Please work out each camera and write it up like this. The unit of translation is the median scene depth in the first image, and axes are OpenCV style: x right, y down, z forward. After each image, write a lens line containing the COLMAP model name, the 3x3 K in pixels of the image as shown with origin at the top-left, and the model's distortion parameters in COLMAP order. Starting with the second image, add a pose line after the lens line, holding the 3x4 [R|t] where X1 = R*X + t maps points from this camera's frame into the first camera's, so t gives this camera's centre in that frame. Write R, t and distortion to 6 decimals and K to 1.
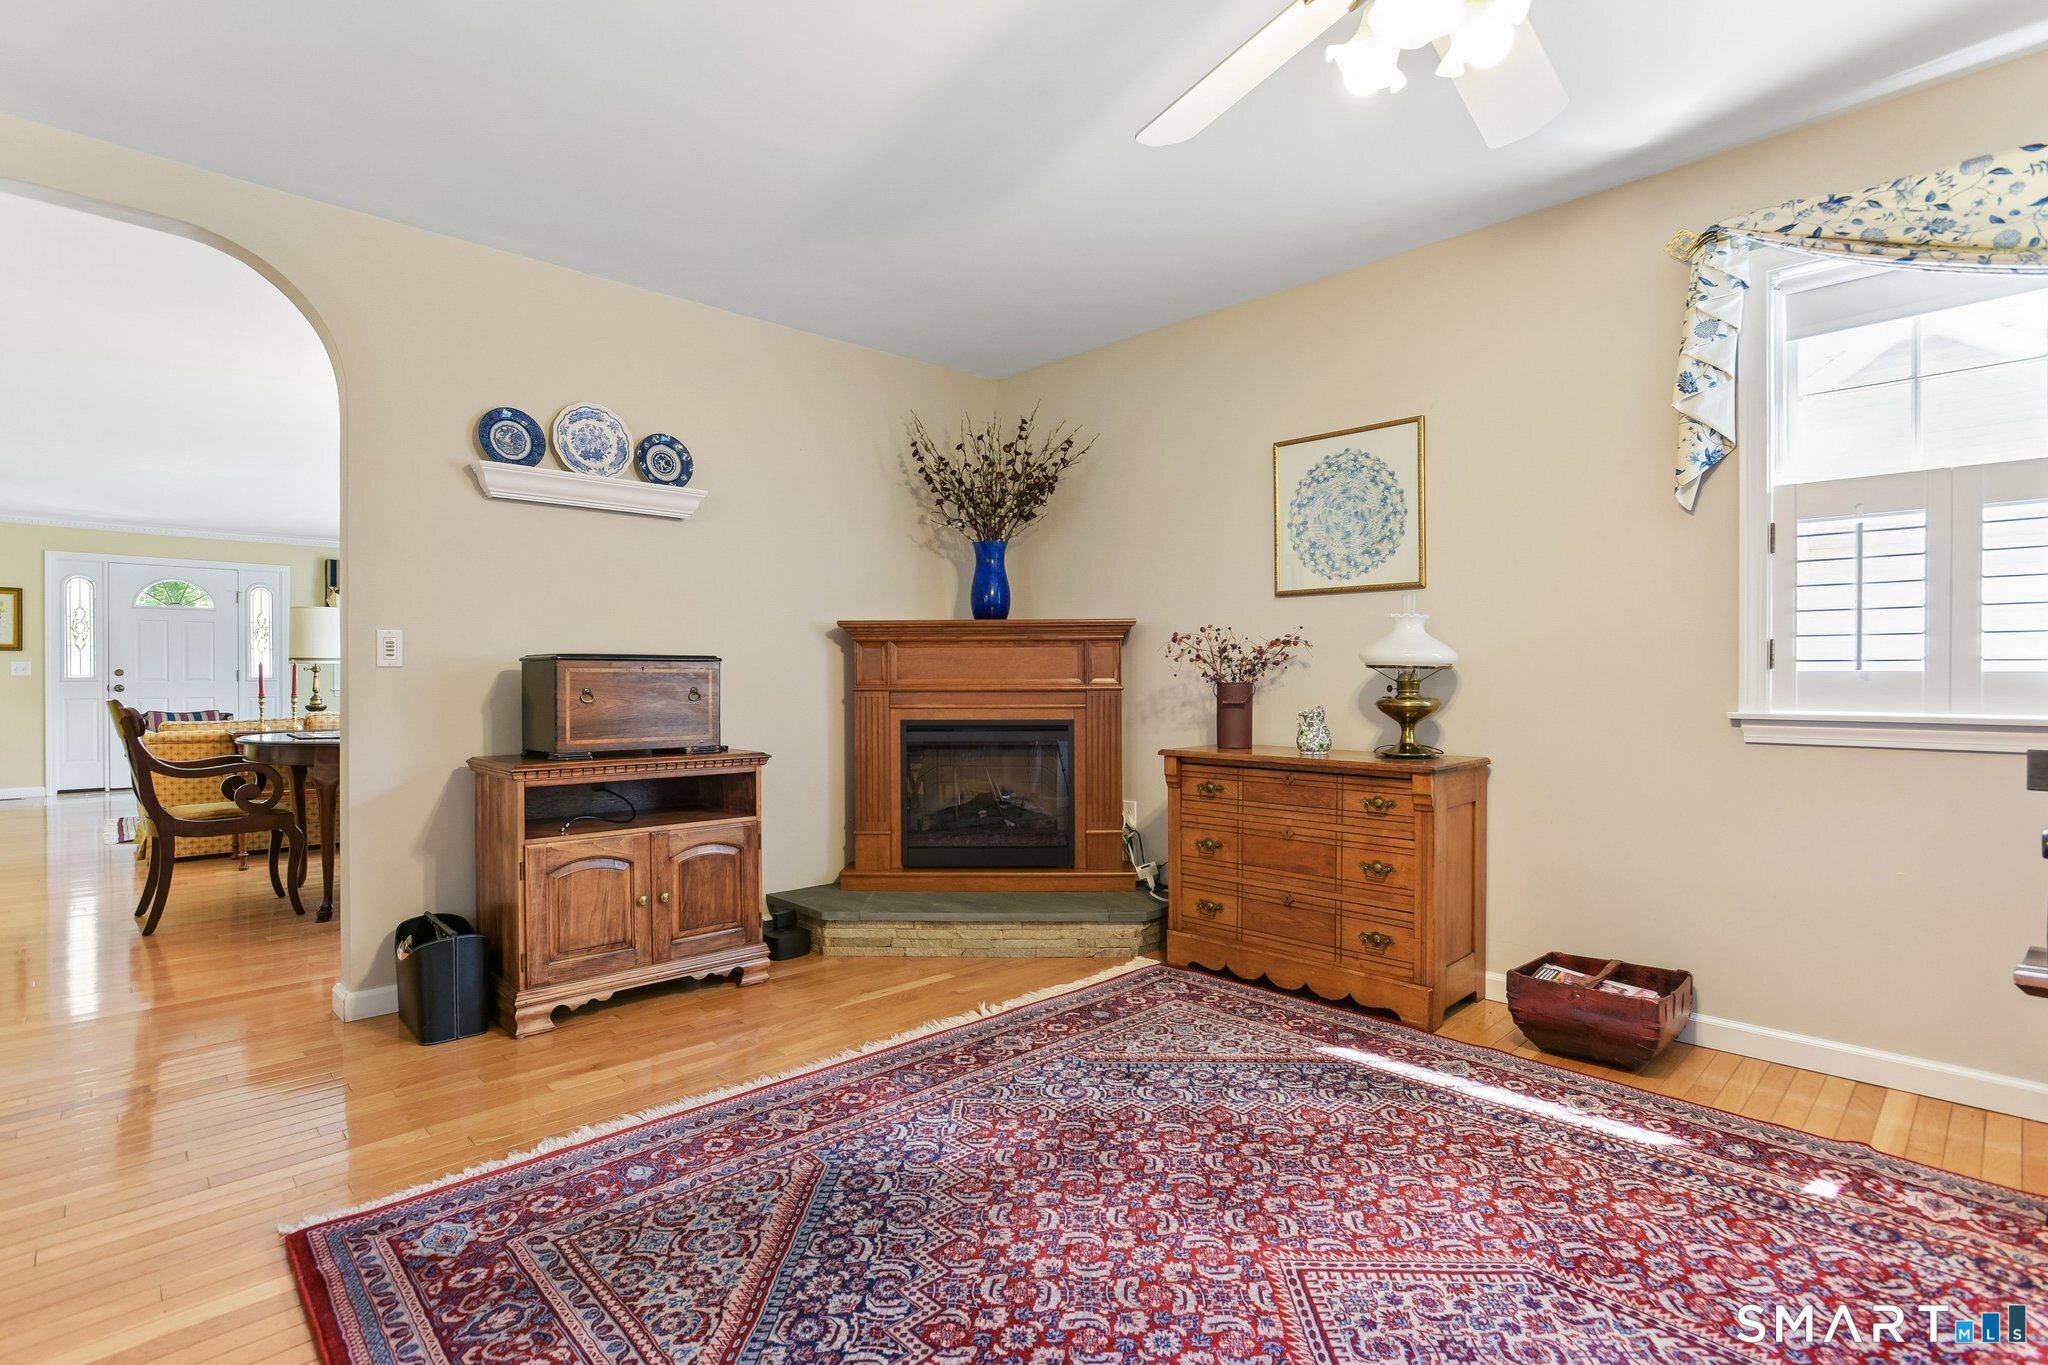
lens RADIAL K [[992.3, 0, 1023.8], [0, 992.3, 677.1], [0, 0, 1]] dist [-0.034587, 0.012074]
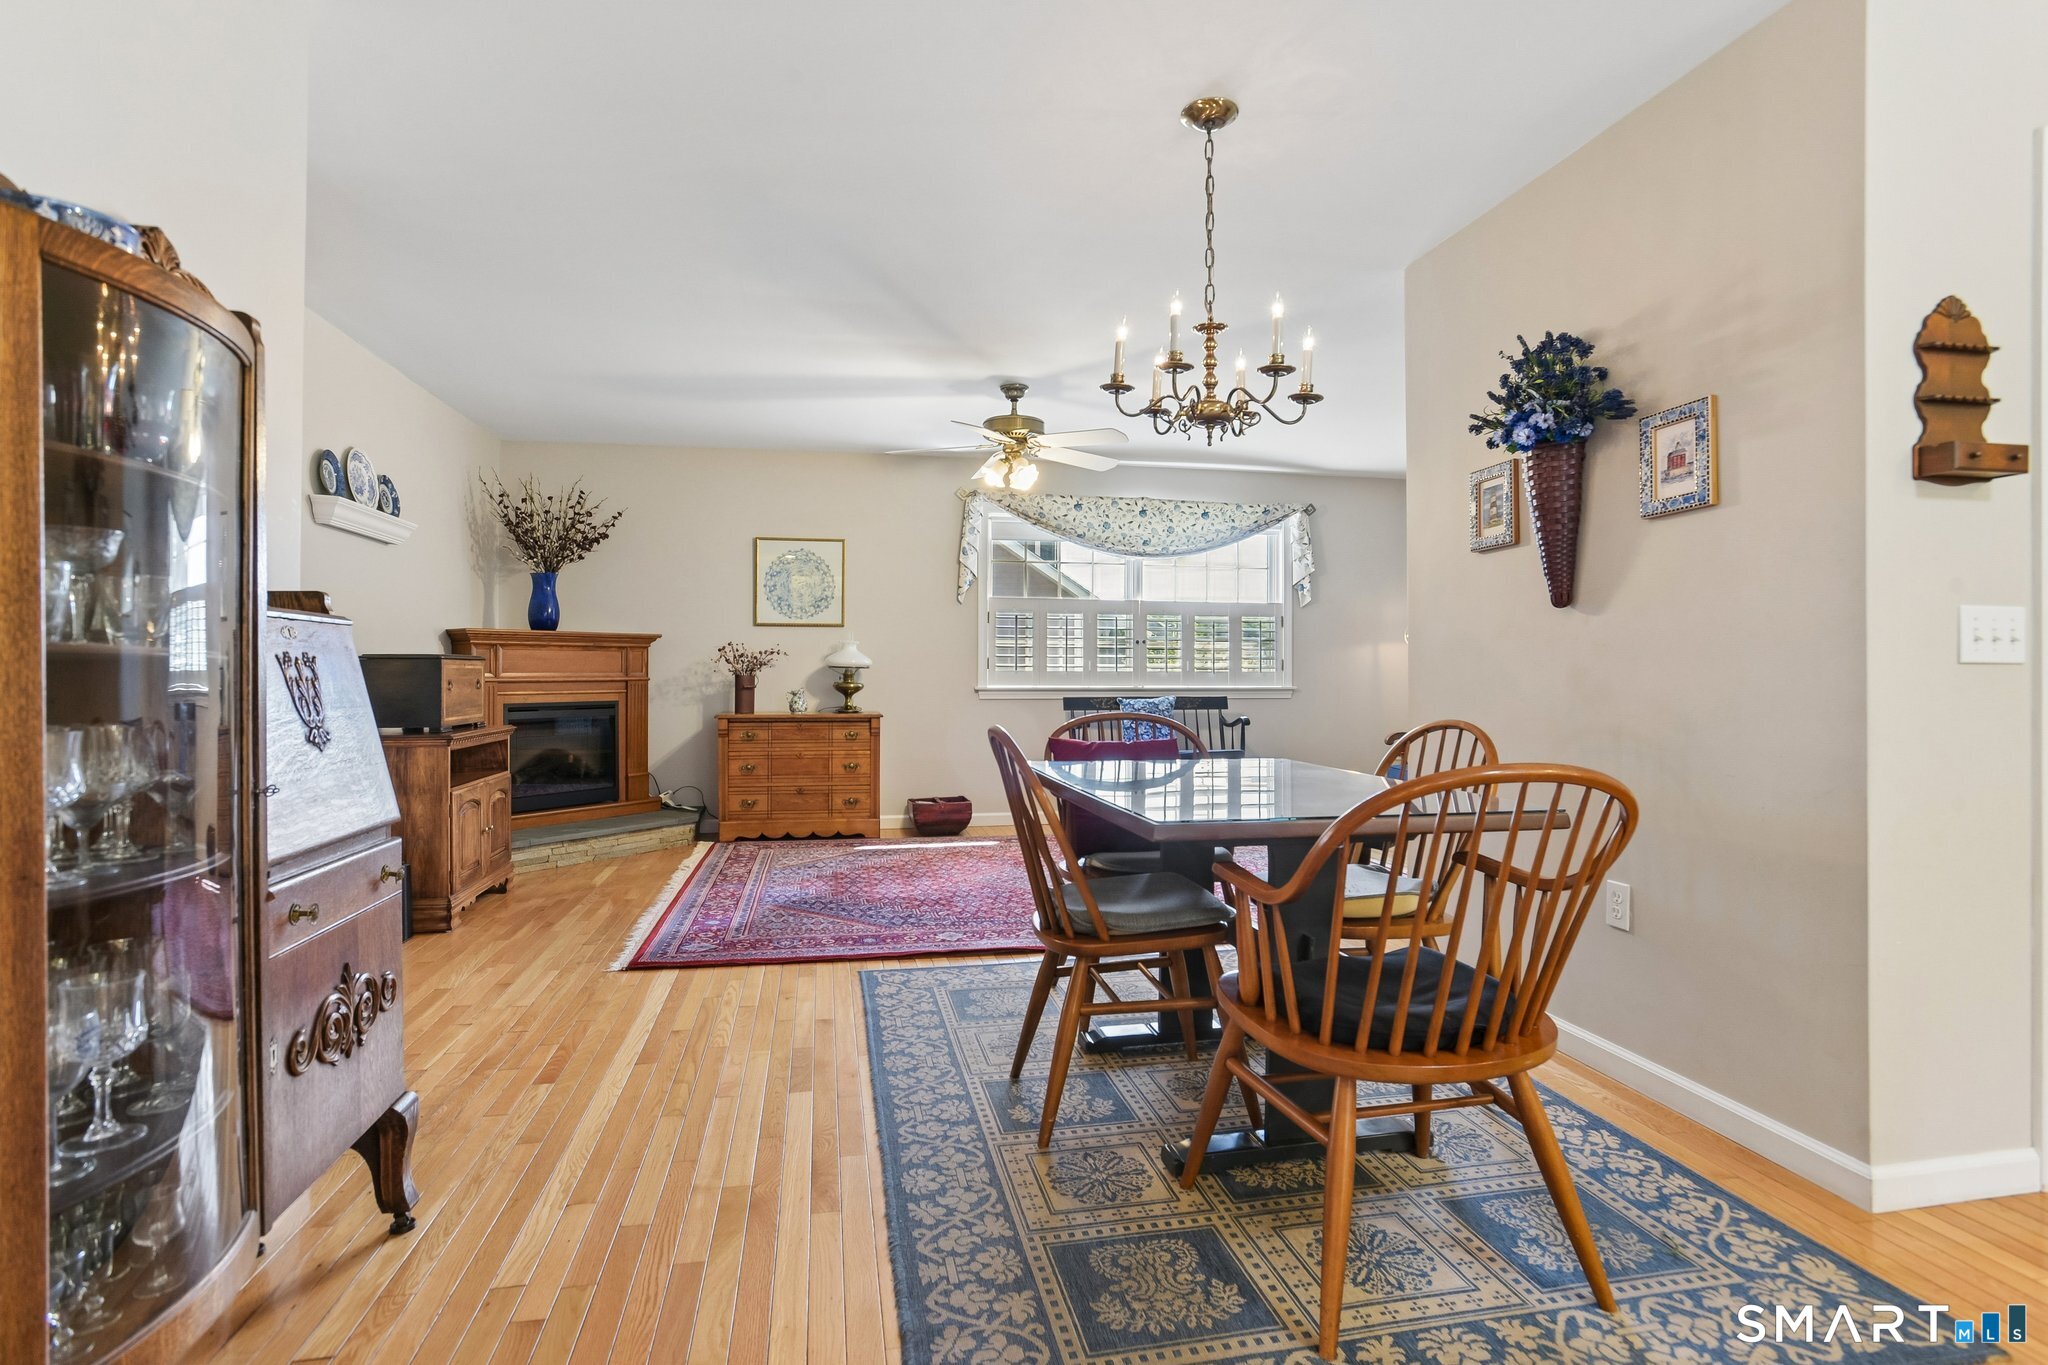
lens RADIAL K [[992.3, 0, 1025.7], [0, 992.3, 682.3], [0, 0, 1]] dist [-0.034587, 0.012074]
pose [[0.546032, -0.005406, 0.837747, -1.109846], [-0.001374, 0.999972, 0.007348, 0.004799], [-0.837763, -0.005164, 0.546010, -0.403204]]
